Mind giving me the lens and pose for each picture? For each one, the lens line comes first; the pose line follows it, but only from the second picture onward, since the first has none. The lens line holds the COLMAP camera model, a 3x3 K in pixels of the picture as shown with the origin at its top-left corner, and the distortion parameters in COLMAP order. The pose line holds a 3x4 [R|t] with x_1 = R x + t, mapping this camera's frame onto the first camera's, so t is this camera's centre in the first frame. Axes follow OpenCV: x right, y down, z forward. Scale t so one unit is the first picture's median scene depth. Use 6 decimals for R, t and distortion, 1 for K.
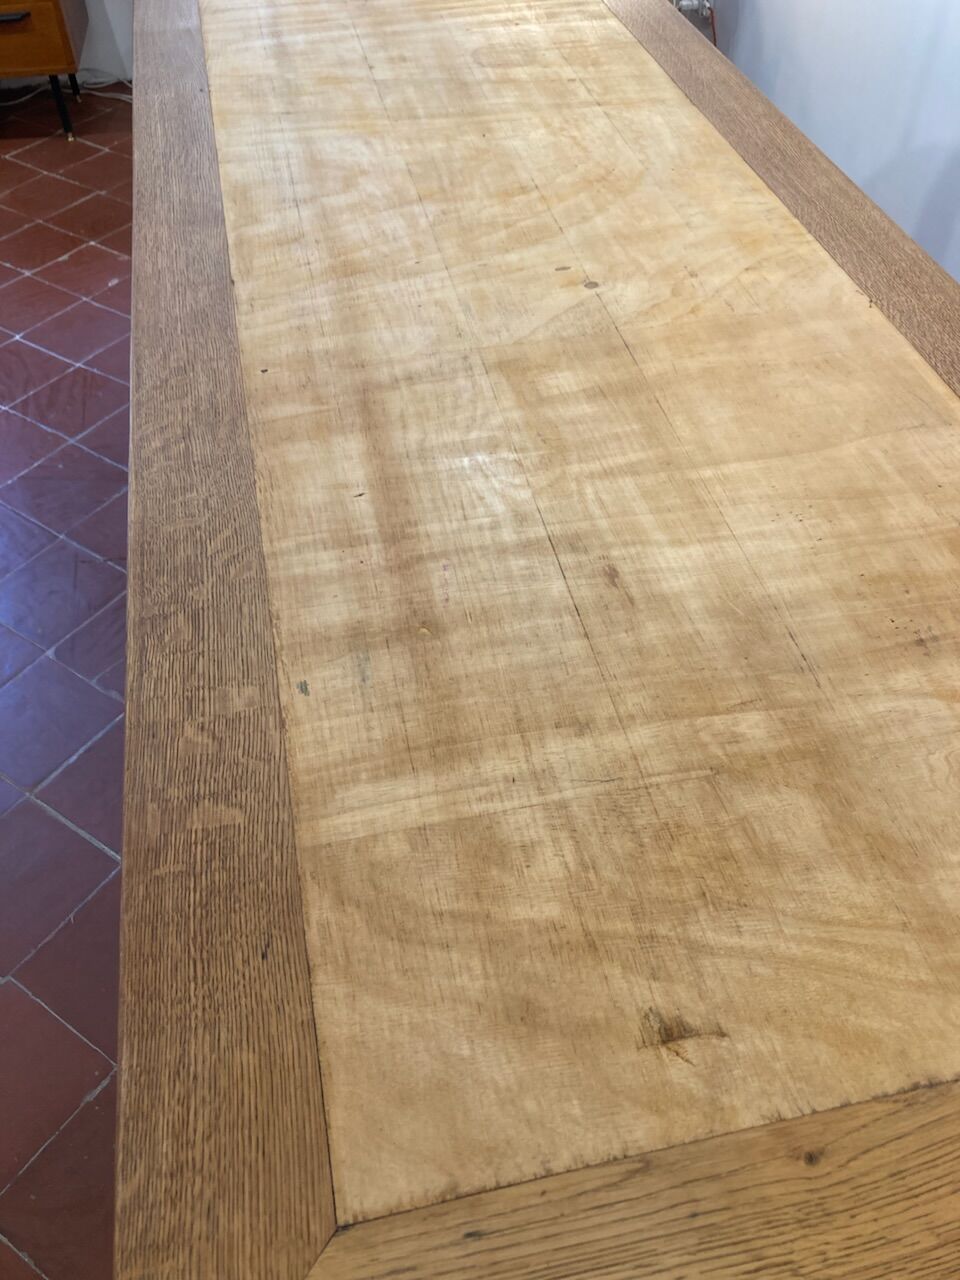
lens RADIAL K [[1029.1, 0, 480.9], [0, 1029.1, 656.7], [0, 0, 1]] dist [0.045482, -0.010844]
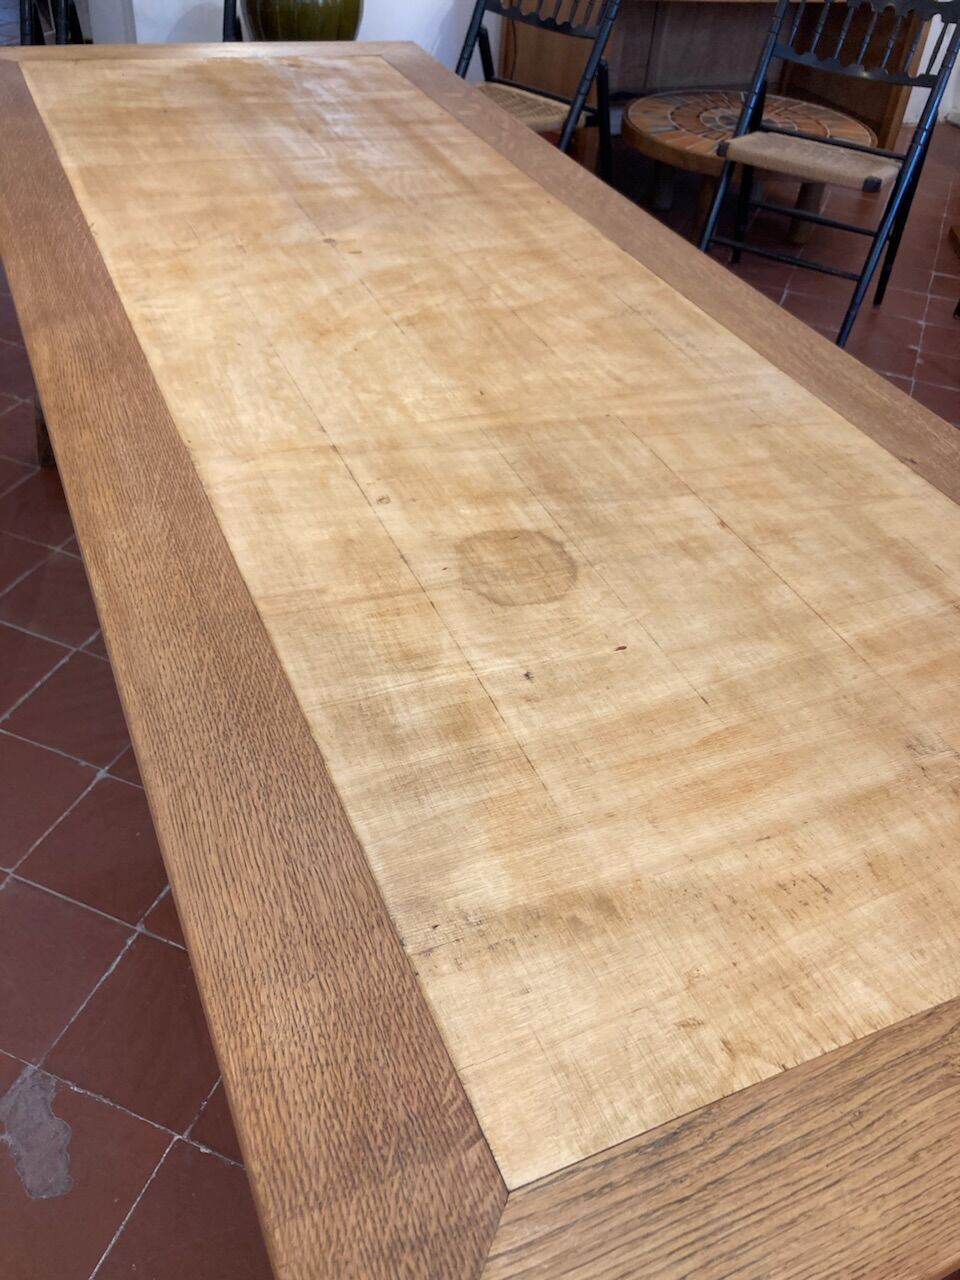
lens RADIAL K [[1050.6, 0, 471.7], [0, 1050.6, 638.6], [0, 0, 1]] dist [0.011967, 0.008109]
pose [[-0.976960, 0.070120, -0.201574, 0.280355], [-0.201150, 0.013130, 0.979472, -1.970185], [0.071327, 0.997452, 0.001277, 1.852625]]
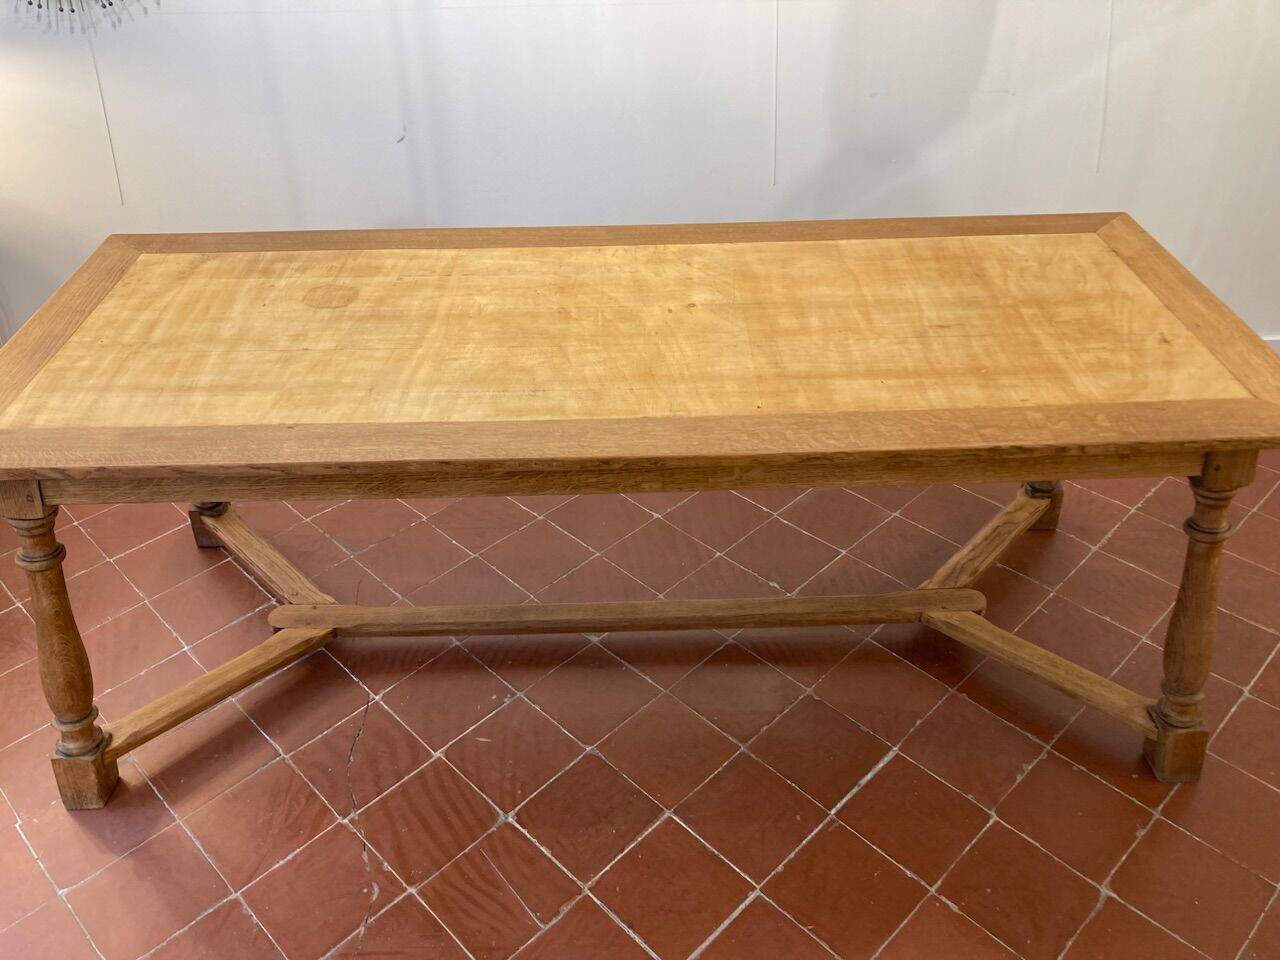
lens RADIAL K [[1050.6, 0, 631.8], [0, 1050.6, 463.5], [0, 0, 1]] dist [0.011967, 0.008109]
pose [[0.197644, -0.565778, 0.800520, -1.860075], [0.739304, 0.622284, 0.257278, -0.911201], [-0.643713, 0.540978, 0.541273, 0.331116]]
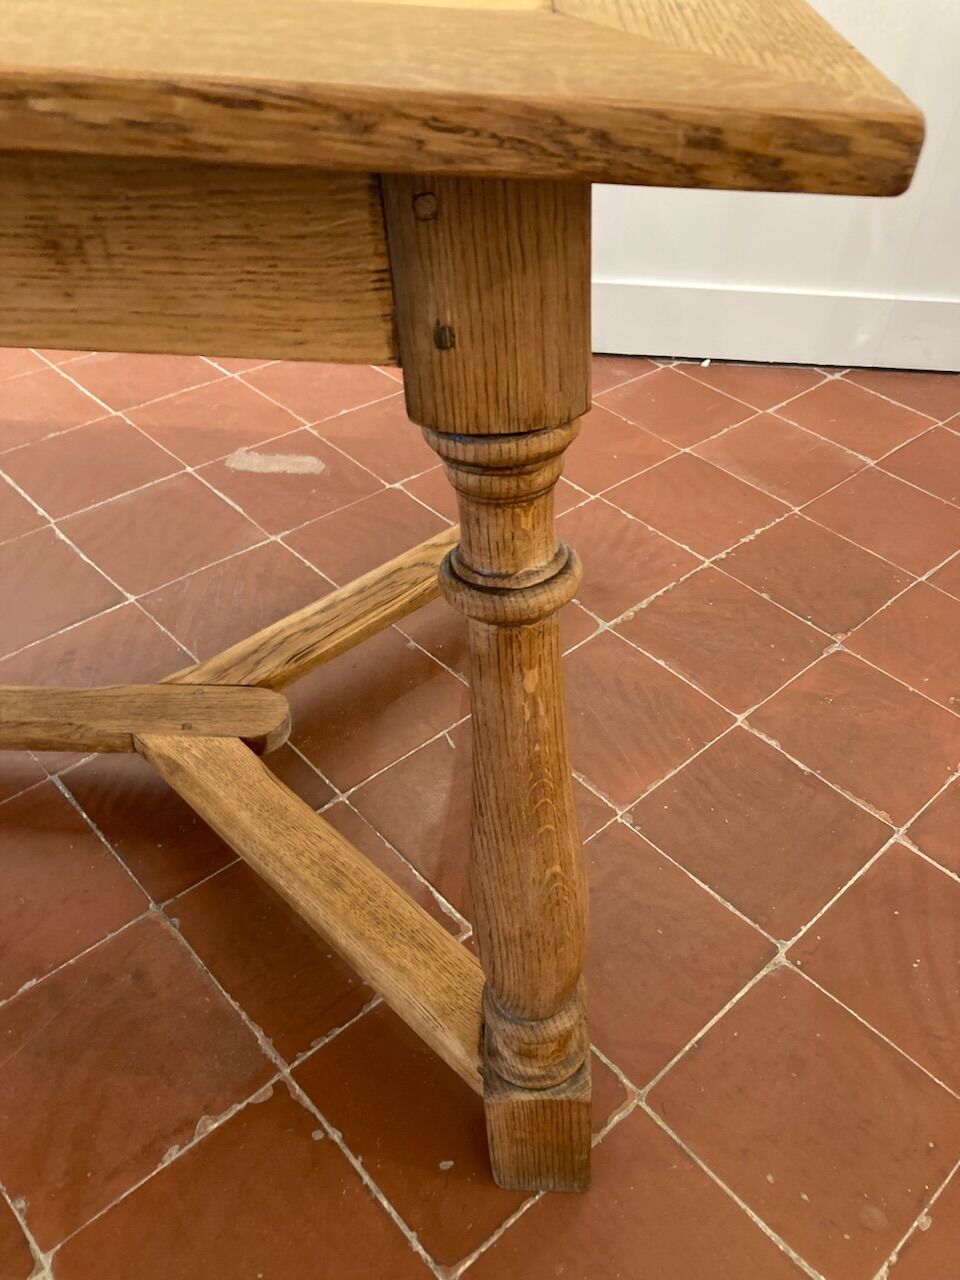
lens RADIAL K [[1051.9, 0, 485.7], [0, 1051.9, 624.6], [0, 0, 1]] dist [0.022510, -0.012040]
pose [[0.224548, -0.627812, 0.745272, -0.571725], [0.684601, 0.645902, 0.337835, 0.310091], [-0.693469, 0.434354, 0.574837, 0.446745]]
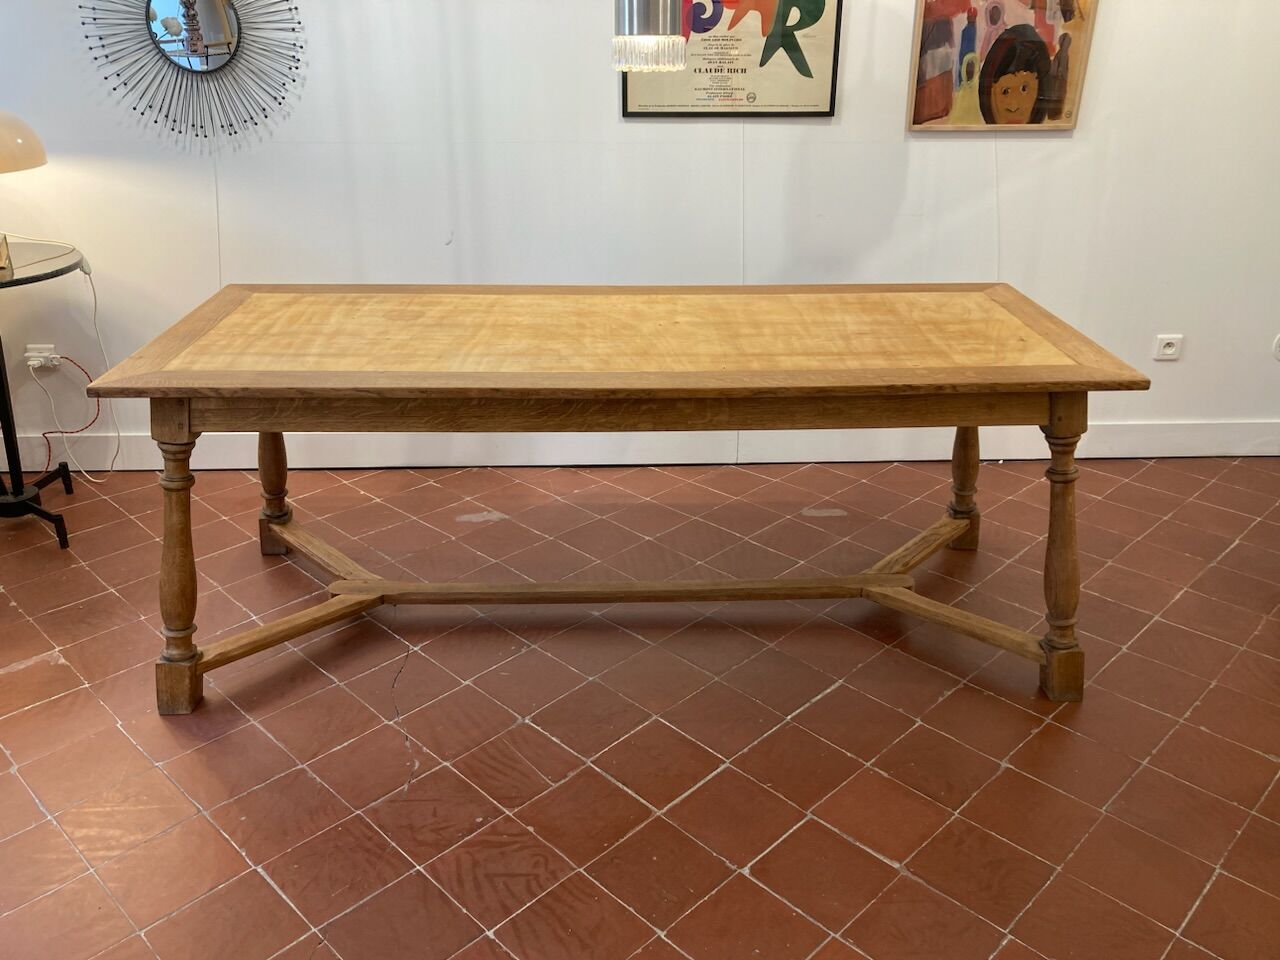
lens RADIAL K [[1046.6, 0, 645.5], [0, 1046.6, 466.3], [0, 0, 1]] dist [0.067011, -0.151218]
pose [[0.183924, -0.385705, 0.904104, -2.721045], [0.726452, 0.672950, 0.139307, -0.656914], [-0.662148, 0.631166, 0.403967, 0.387673]]
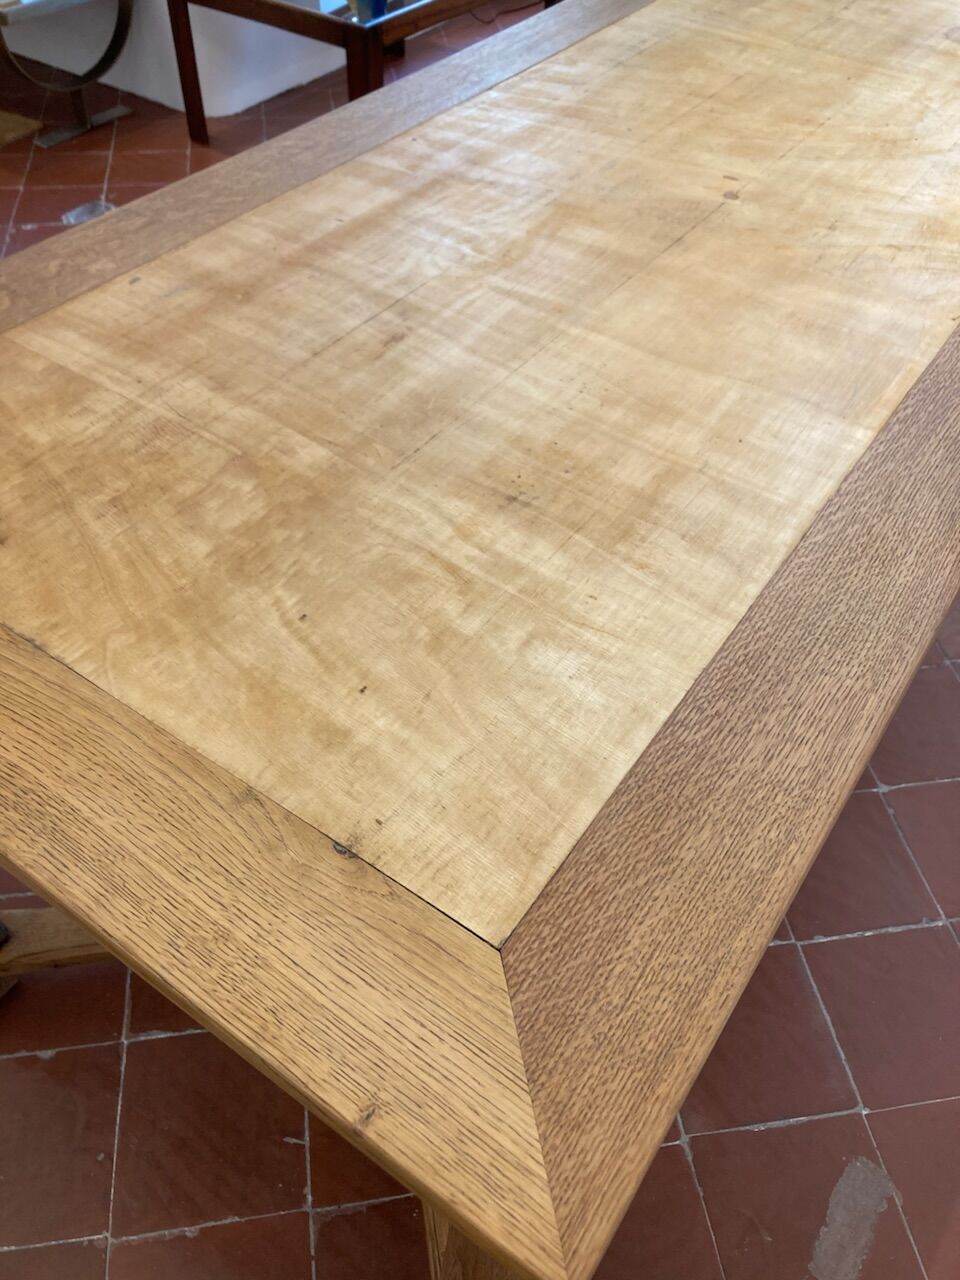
lens RADIAL K [[1062.4, 0, 485.8], [0, 1062.4, 626.3], [0, 0, 1]] dist [0.003691, 0.003573]
pose [[0.683698, 0.543208, -0.487321, 0.838501], [-0.562067, 0.817878, 0.123109, -0.021561], [0.465443, 0.189738, 0.864501, 0.123070]]
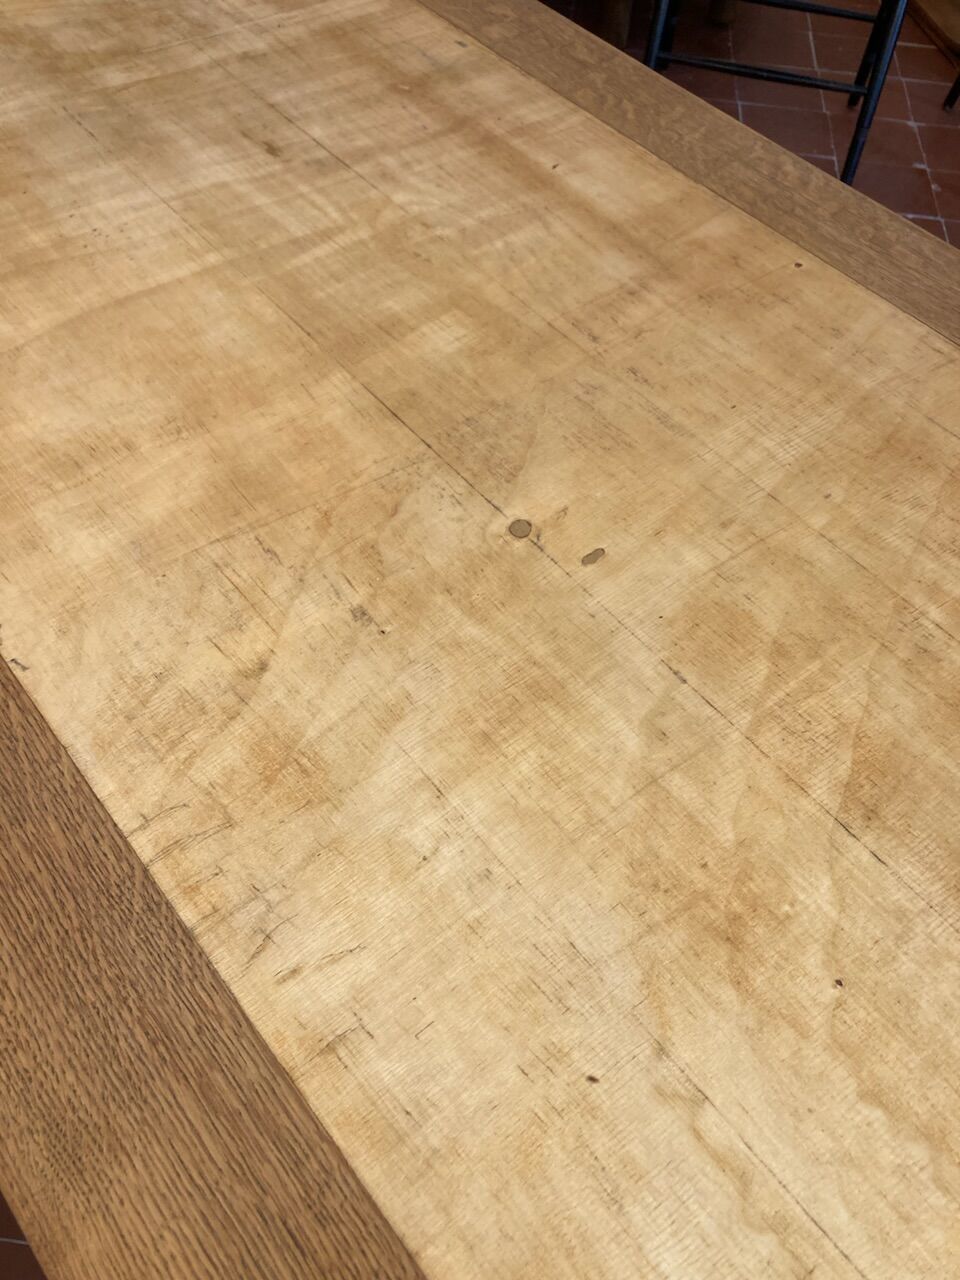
lens RADIAL K [[1048.7, 0, 469.5], [0, 1048.7, 636.7], [0, 0, 1]] dist [0.061029, -0.072595]
pose [[-0.889619, 0.326721, -0.319110, 0.415399], [-0.378077, -0.134898, 0.915893, -1.099713], [0.256194, 0.935444, 0.243534, 1.157243]]
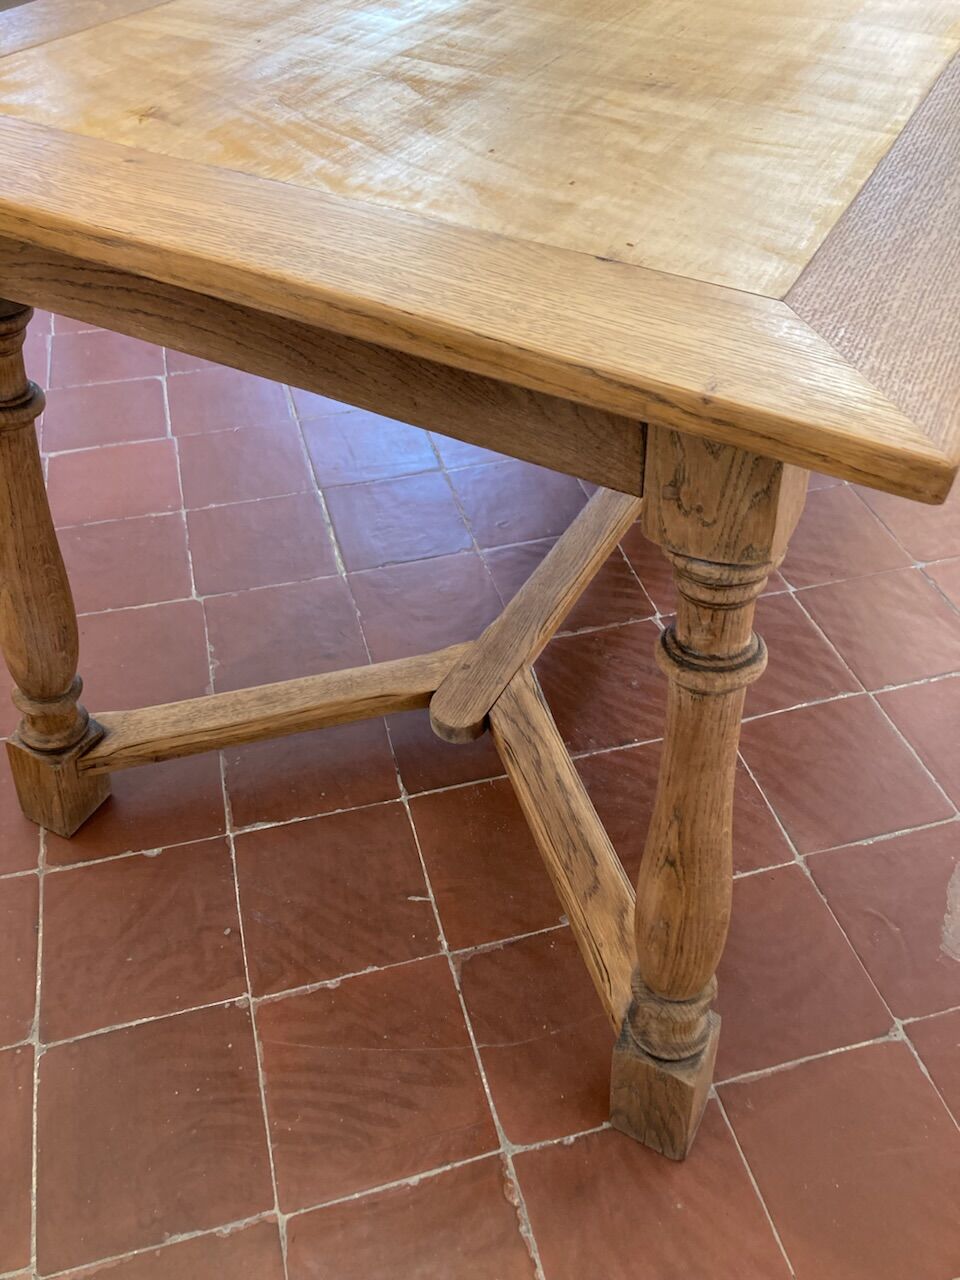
lens RADIAL K [[1062.4, 0, 485.8], [0, 1062.4, 626.3], [0, 0, 1]] dist [0.003691, 0.003573]
pose [[0.761614, 0.458350, -0.458103, 0.893190], [-0.488176, 0.870710, 0.059568, 0.408217], [0.426178, 0.178267, 0.886901, 0.081155]]
